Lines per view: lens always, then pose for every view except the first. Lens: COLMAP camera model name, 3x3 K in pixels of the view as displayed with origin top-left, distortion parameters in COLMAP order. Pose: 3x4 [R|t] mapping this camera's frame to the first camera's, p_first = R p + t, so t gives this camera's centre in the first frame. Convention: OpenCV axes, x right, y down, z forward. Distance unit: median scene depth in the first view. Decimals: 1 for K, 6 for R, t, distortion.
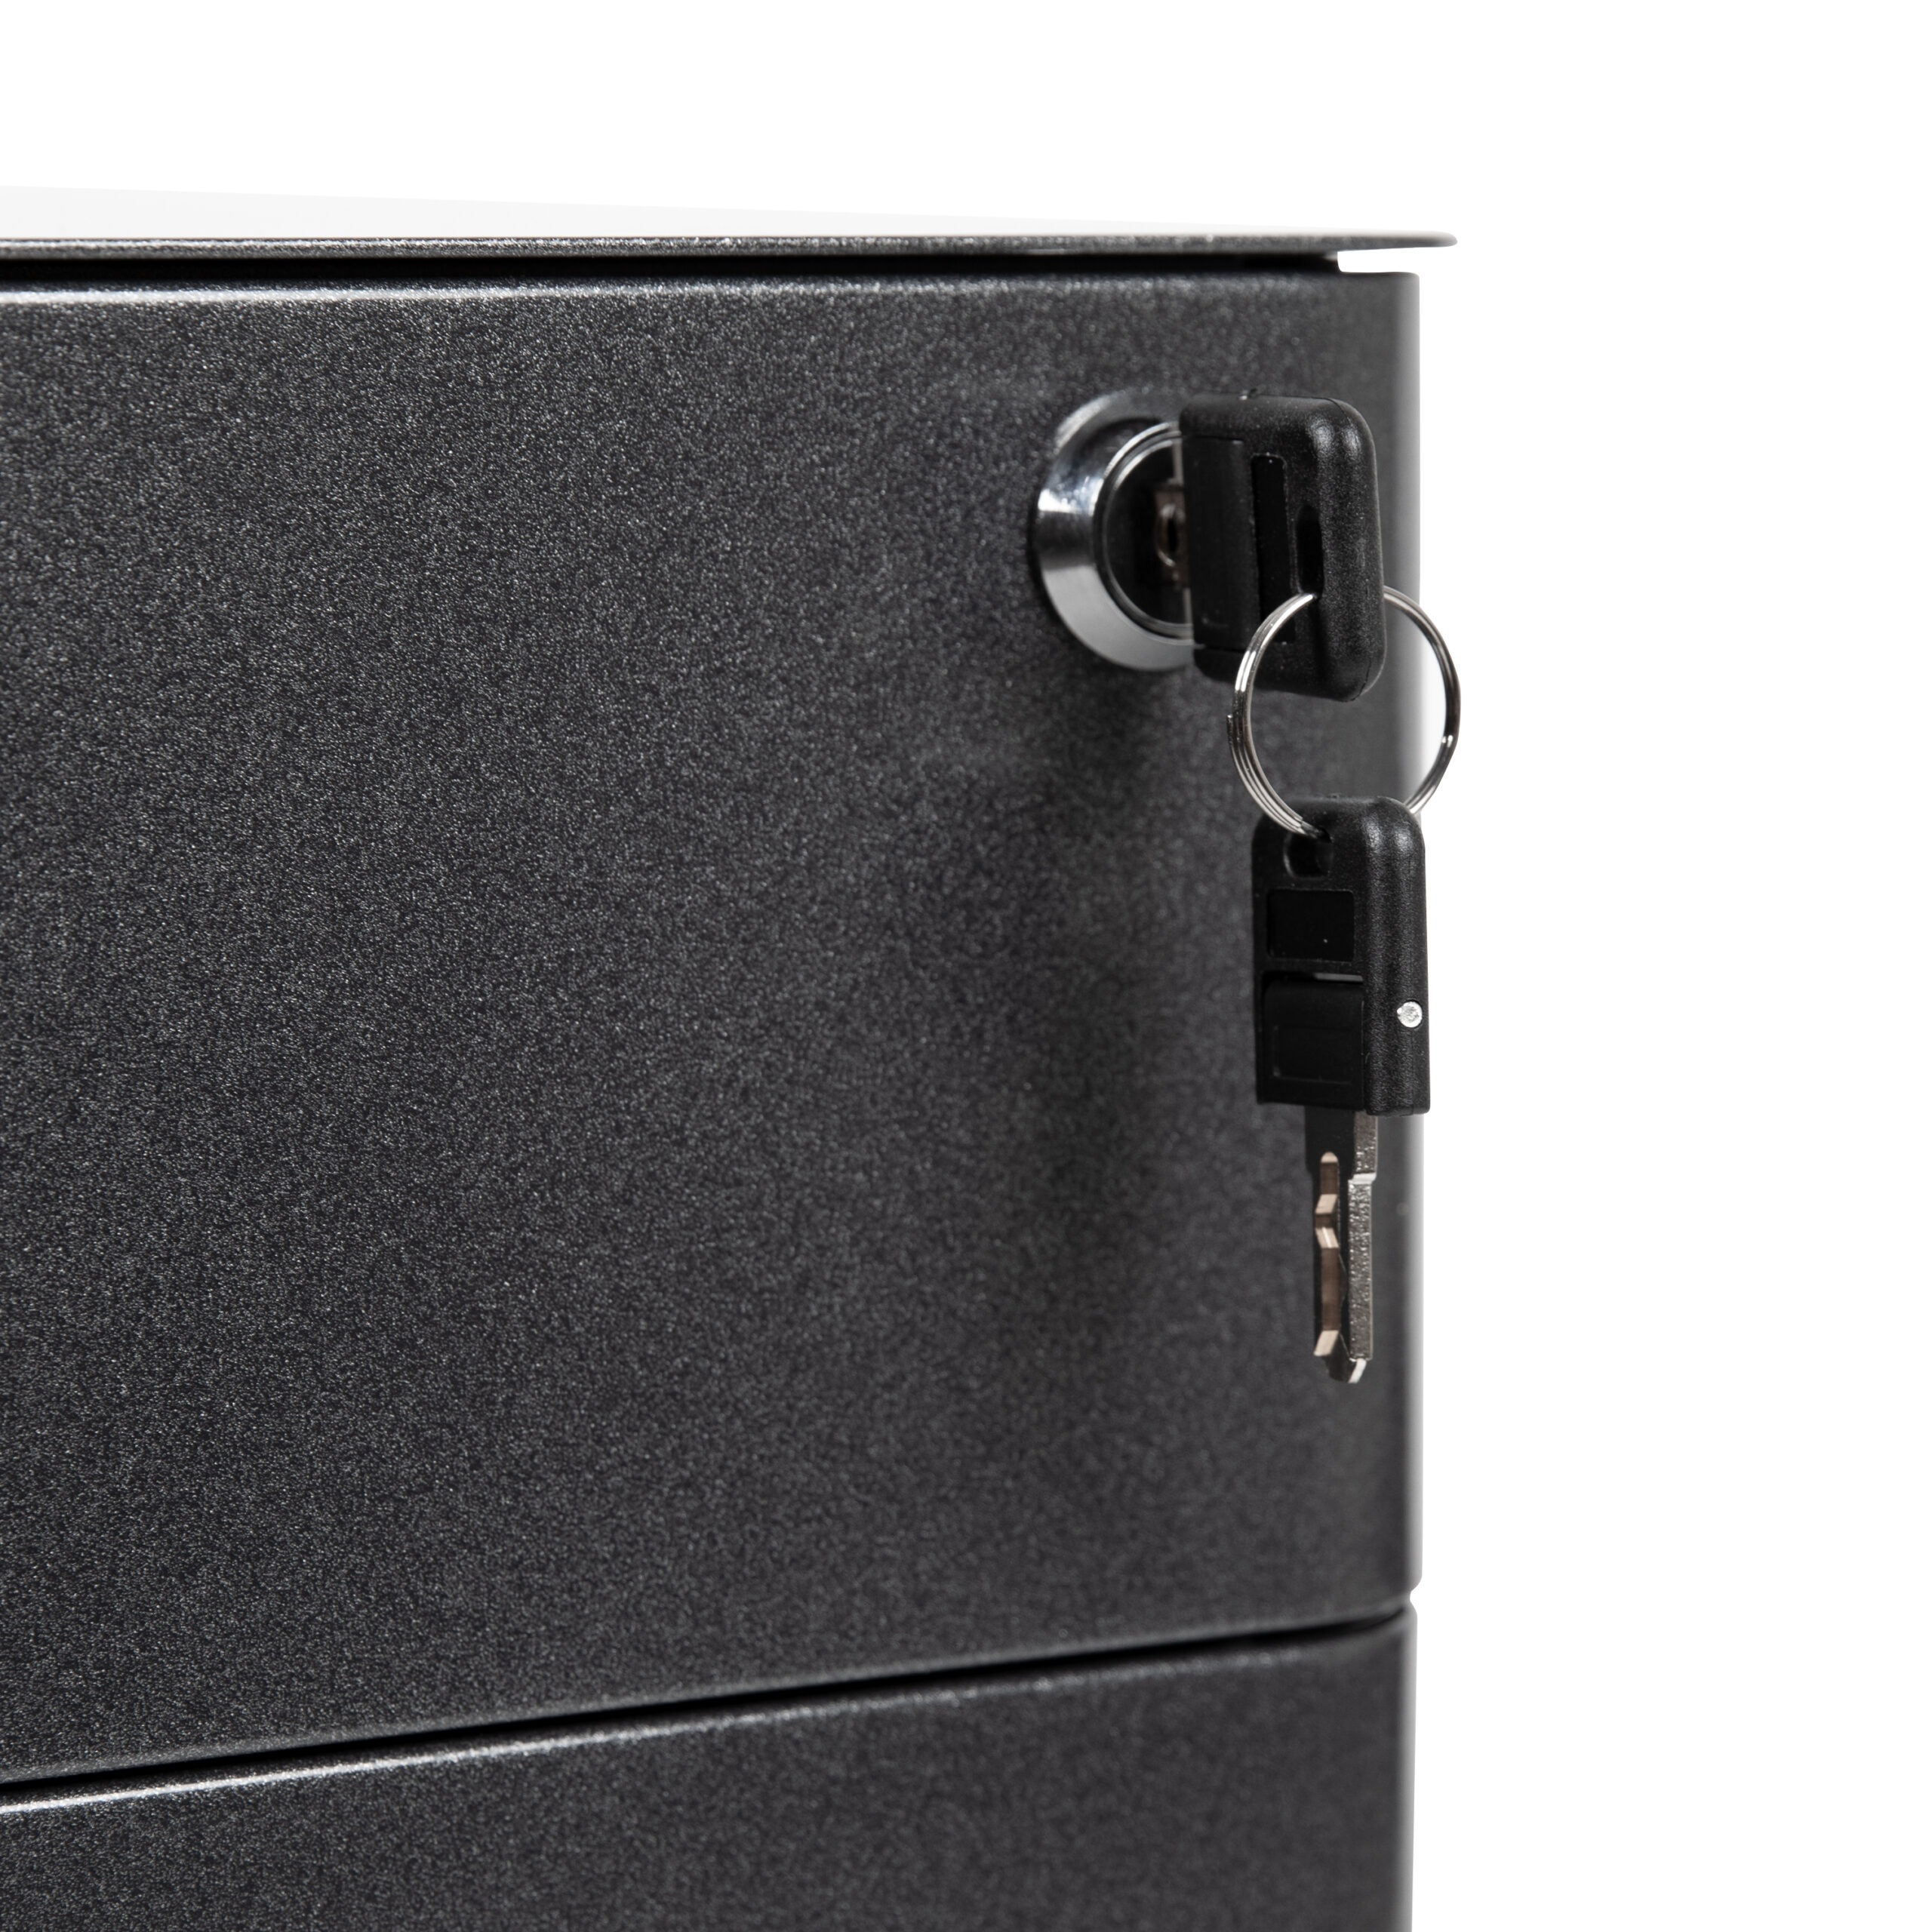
lens RADIAL K [[4551.0, 0, 965.5], [0, 4551.0, 965.9], [0, 0, 1]] dist [0.034856, 0.000000]
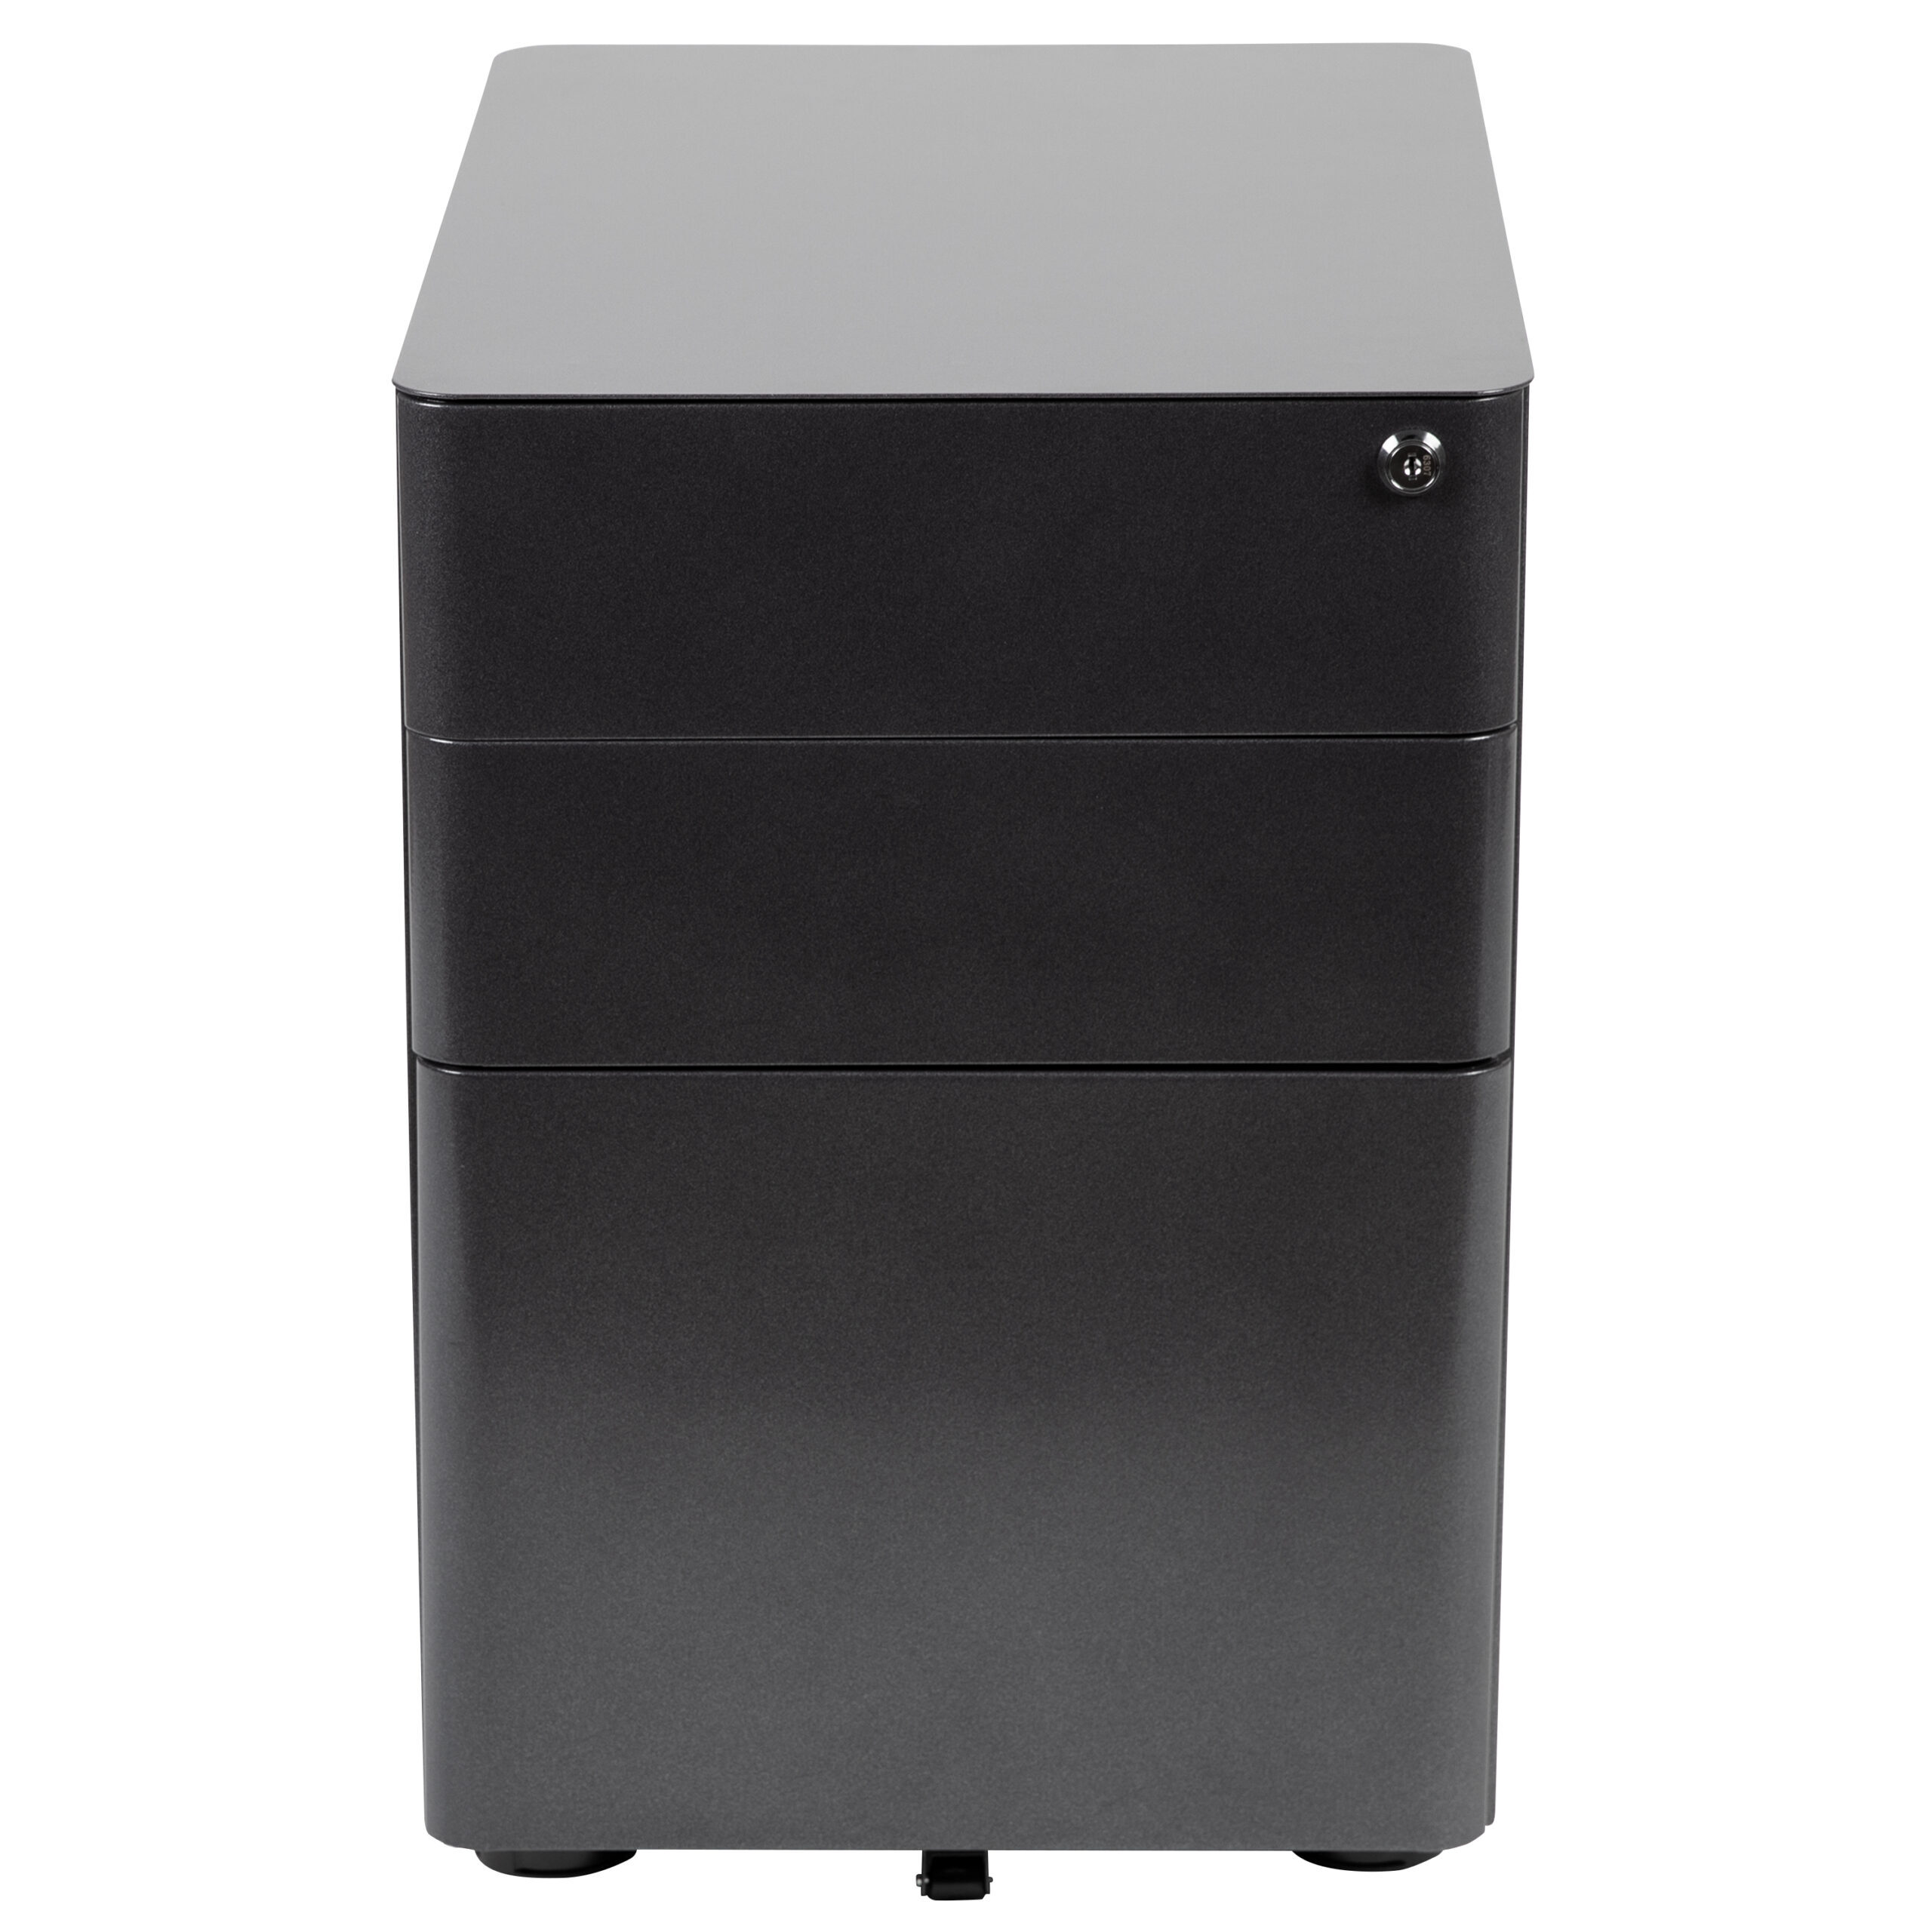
lens RADIAL K [[7593.0, 0, 966.3], [0, 7593.0, 967.7], [0, 0, 1]] dist [-0.052860, 0.000000]
pose [[0.926555, 0.178806, -0.330943, 1.823792], [-0.045878, 0.926947, 0.372376, -1.998466], [0.373350, -0.329844, 0.867072, -4.640999]]
